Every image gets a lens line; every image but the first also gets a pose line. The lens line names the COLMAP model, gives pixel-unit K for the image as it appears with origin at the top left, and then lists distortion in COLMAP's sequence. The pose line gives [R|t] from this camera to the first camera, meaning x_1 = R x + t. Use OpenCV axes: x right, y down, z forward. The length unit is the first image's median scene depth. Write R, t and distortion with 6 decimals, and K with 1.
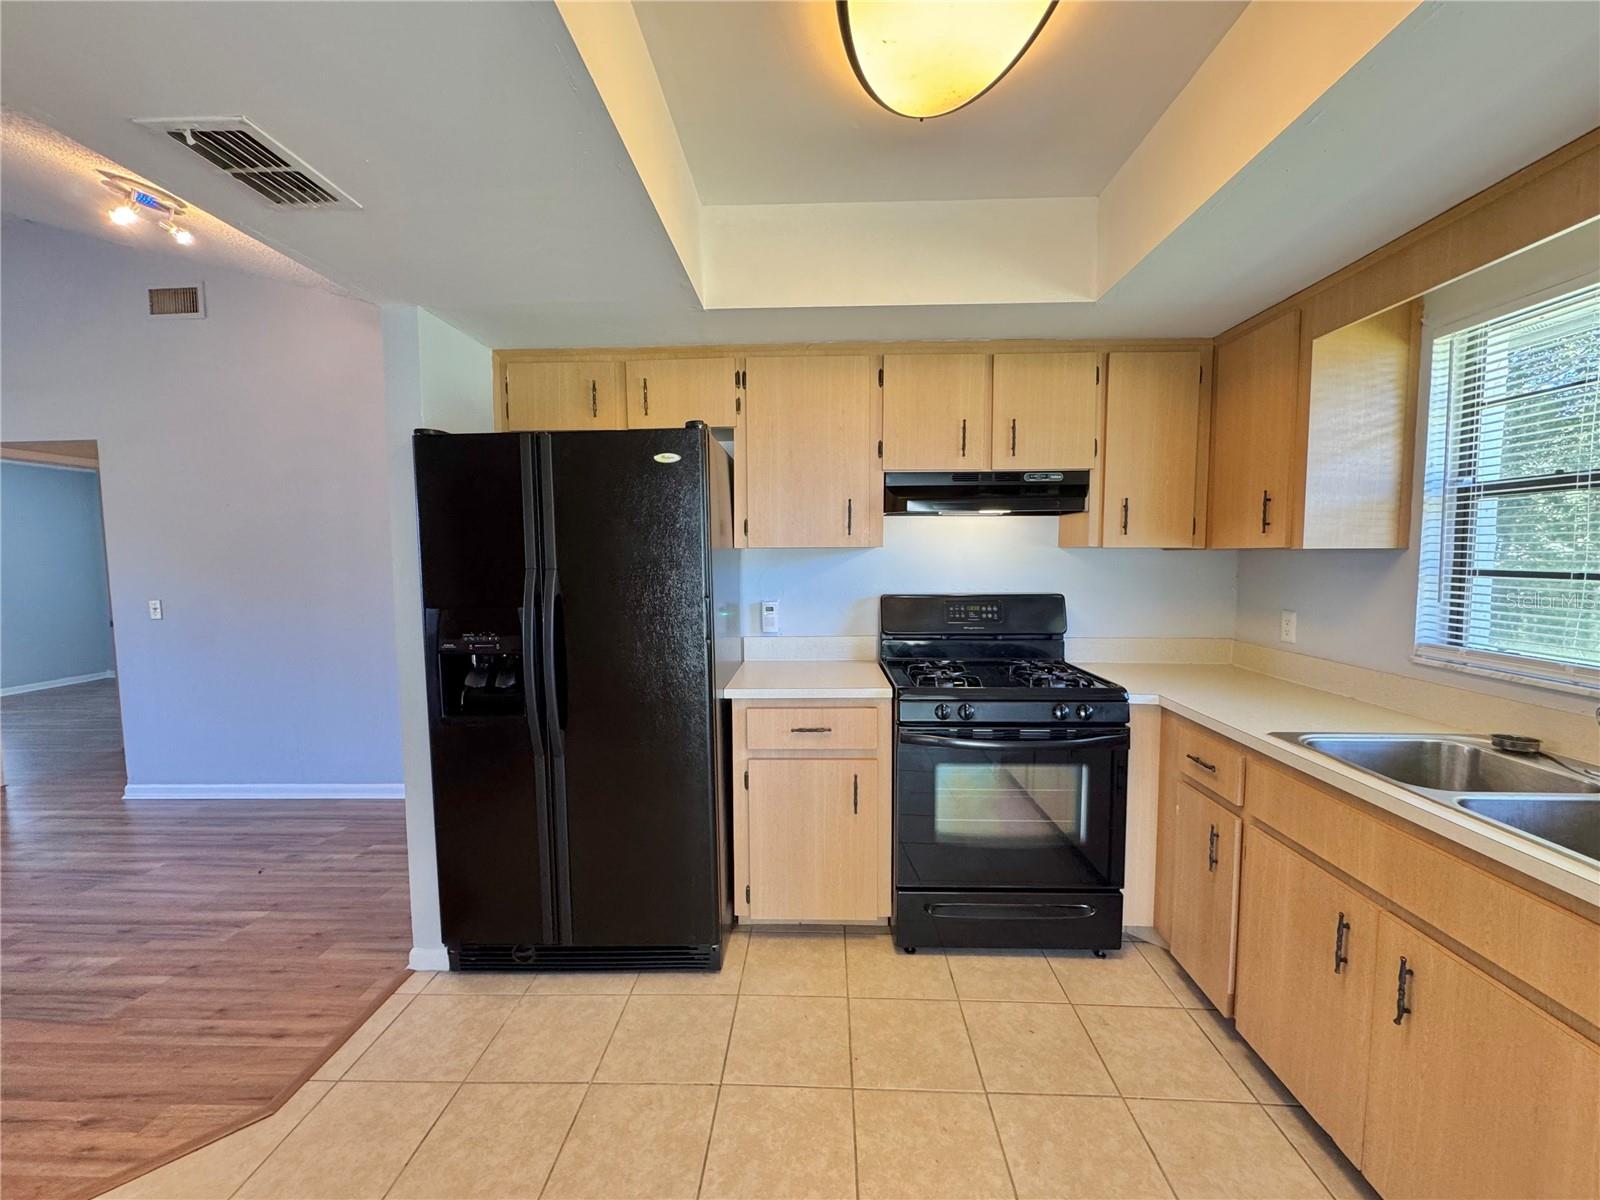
lens RADIAL K [[645.9, 0, 800.5], [0, 645.9, 597.3], [0, 0, 1]] dist [-0.000993, 0.000129]
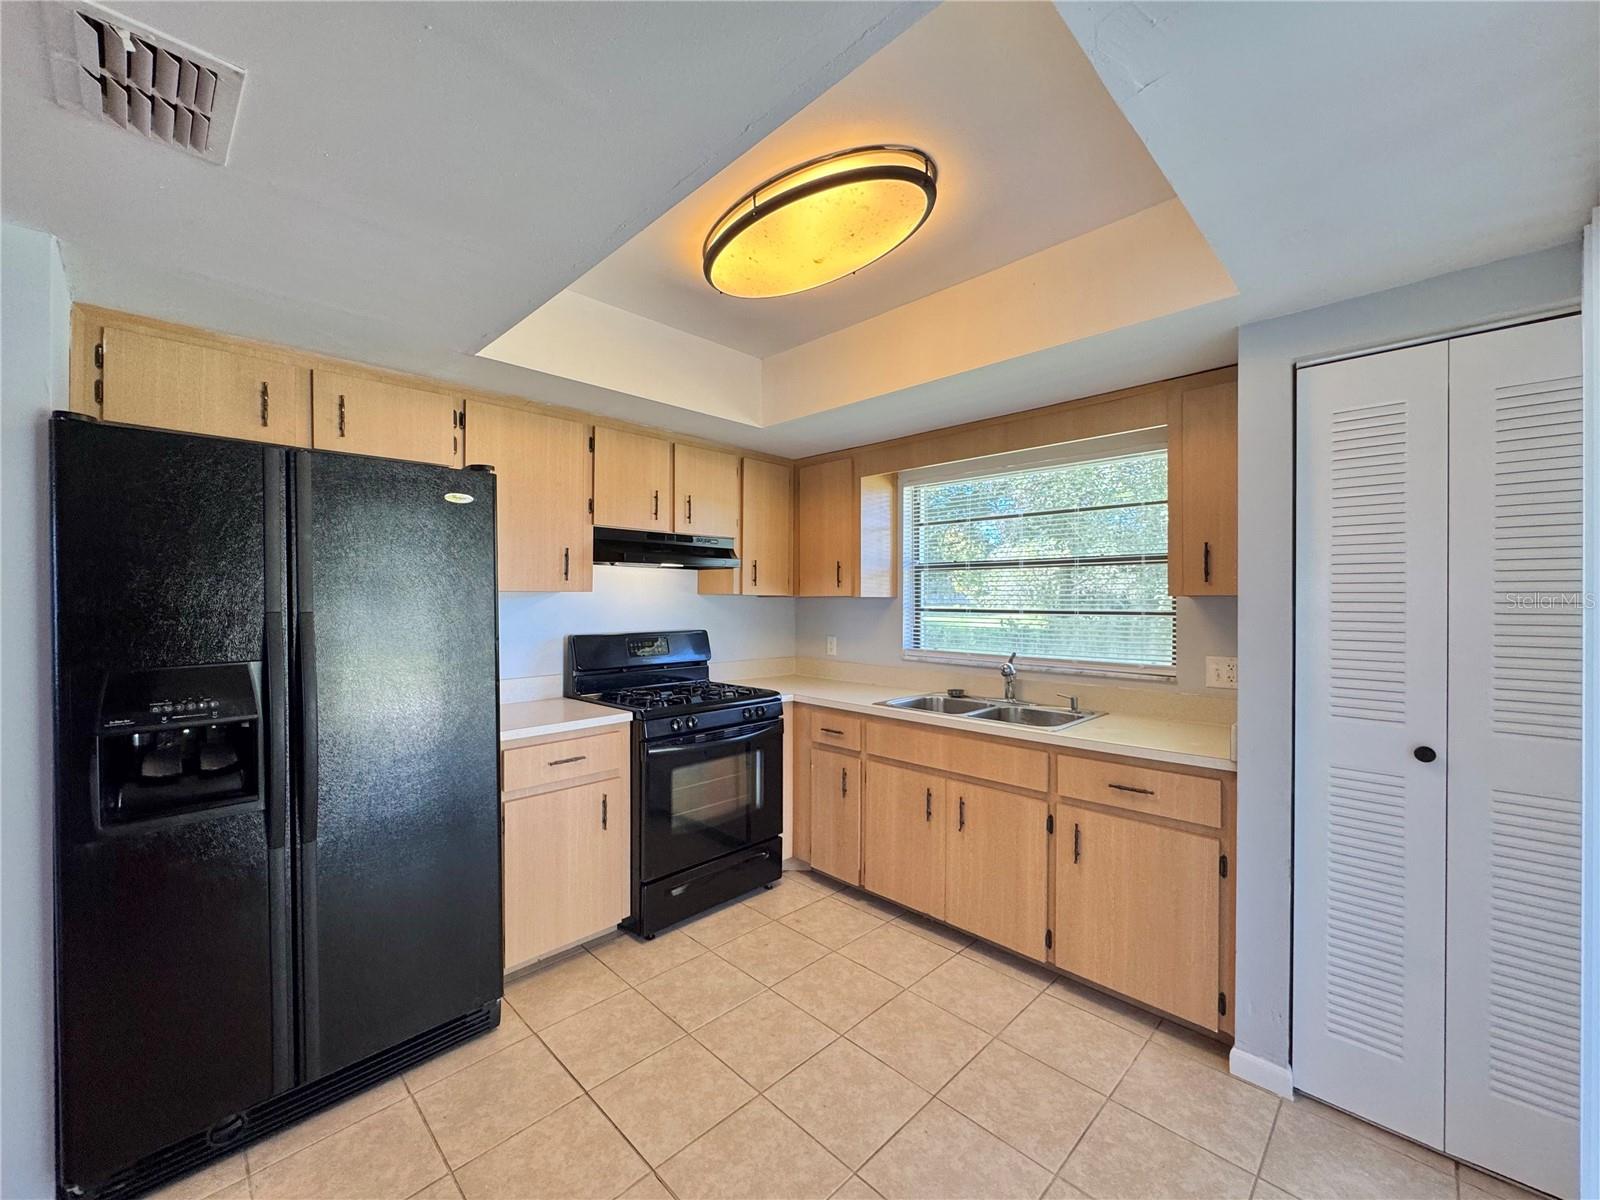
lens RADIAL K [[636.4, 0, 802.2], [0, 636.4, 600.4], [0, 0, 1]] dist [-0.002636, 0.000287]
pose [[0.679955, 0.005297, 0.733235, -0.500418], [0.044959, 0.997791, -0.048900, 0.008415], [-0.731874, 0.066215, 0.678215, -0.020634]]
